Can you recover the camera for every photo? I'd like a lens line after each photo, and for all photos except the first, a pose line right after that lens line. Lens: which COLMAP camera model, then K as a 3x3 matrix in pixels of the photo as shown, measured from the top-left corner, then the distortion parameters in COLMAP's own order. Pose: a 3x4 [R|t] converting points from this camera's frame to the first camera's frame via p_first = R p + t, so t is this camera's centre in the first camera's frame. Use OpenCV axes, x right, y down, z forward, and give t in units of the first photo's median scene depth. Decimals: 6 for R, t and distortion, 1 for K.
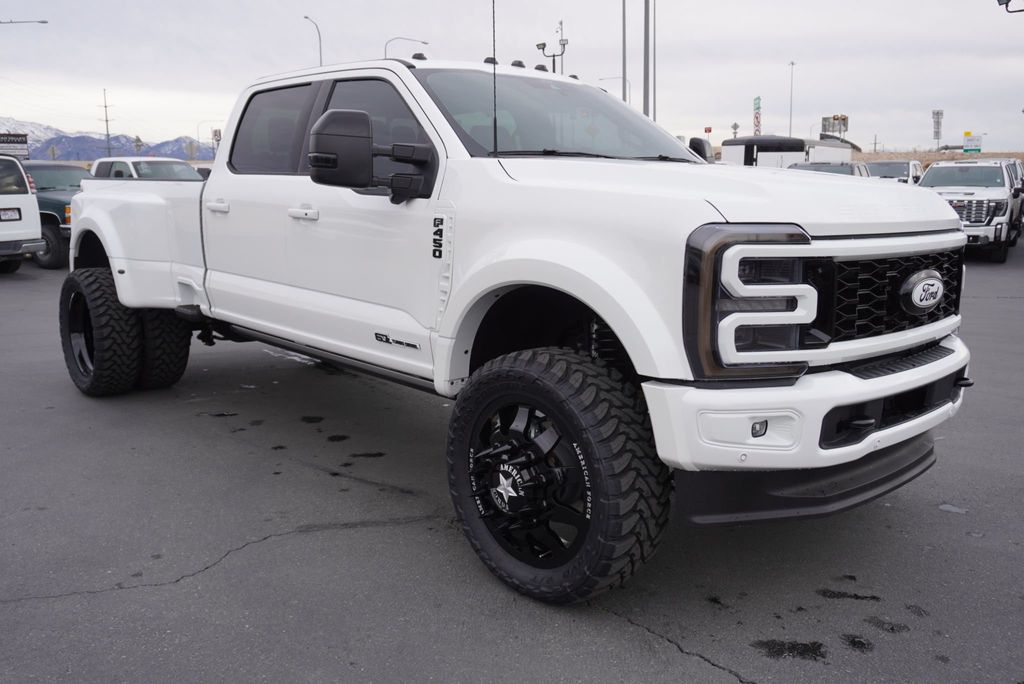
lens RADIAL K [[851.1, 0, 512.0], [0, 851.1, 342.0], [0, 0, 1]] dist [0.010212, 0.006954]
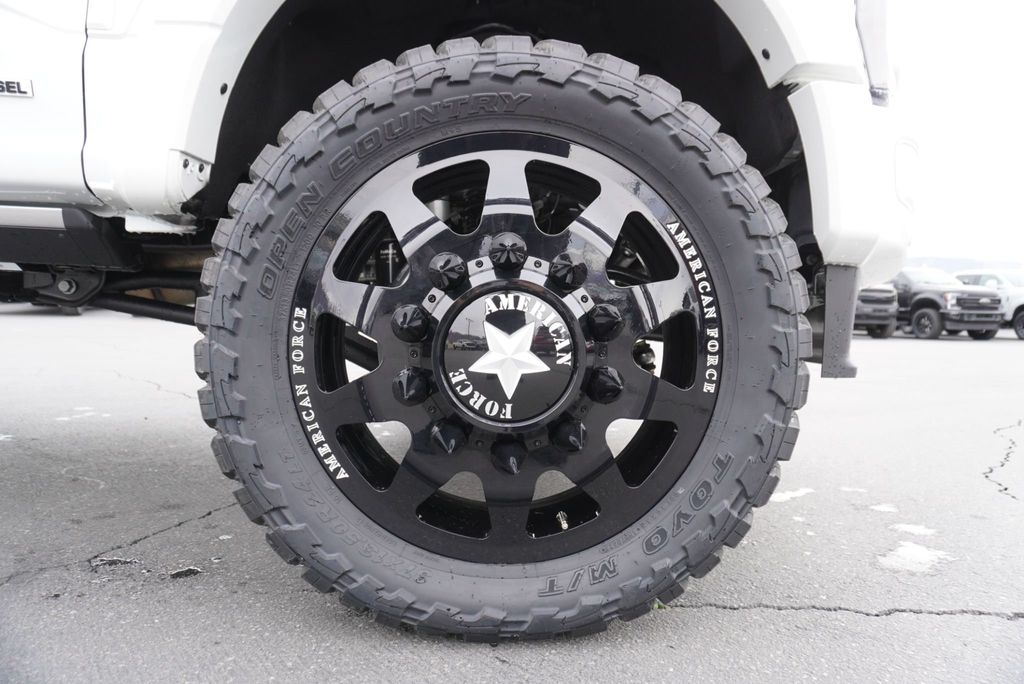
lens RADIAL K [[663.8, 0, 512.0], [0, 663.8, 342.0], [0, 0, 1]] dist [-0.046359, 0.028005]
pose [[0.647648, -0.014240, 0.761806, -0.188947], [0.102096, 0.992431, -0.068246, 0.153360], [-0.755068, 0.121976, 0.644200, 0.672723]]
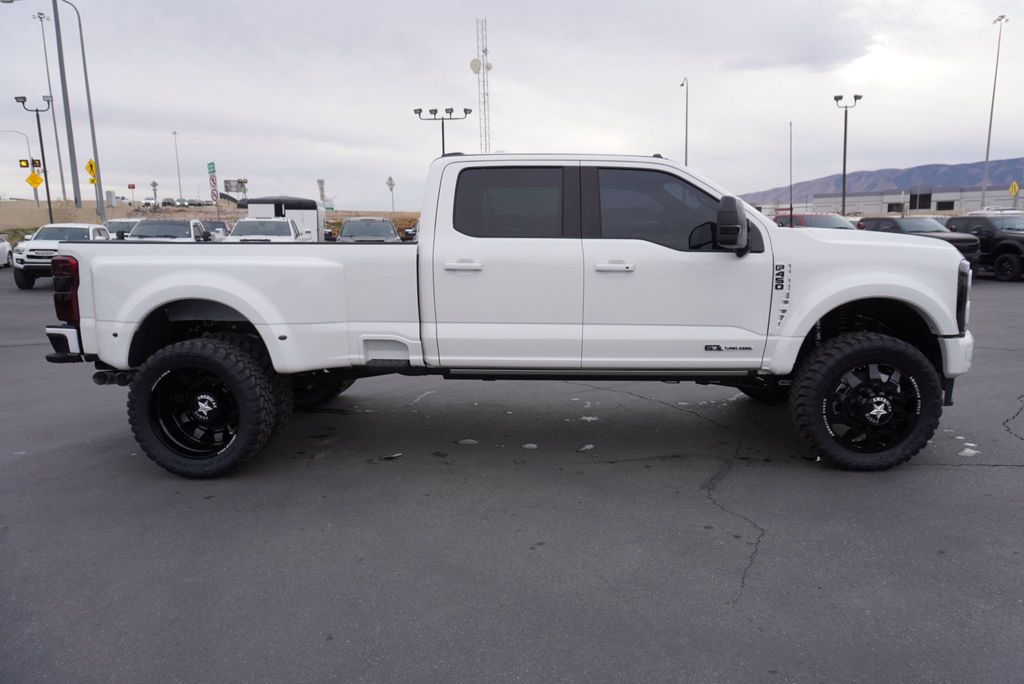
lens RADIAL K [[683.8, 0, 512.0], [0, 683.8, 342.0], [0, 0, 1]] dist [-0.028964, 0.034120]
pose [[0.699278, -0.121861, 0.704387, -1.289476], [0.138367, 0.989801, 0.033876, -0.108042], [-0.701331, 0.073776, 0.709008, 0.423626]]
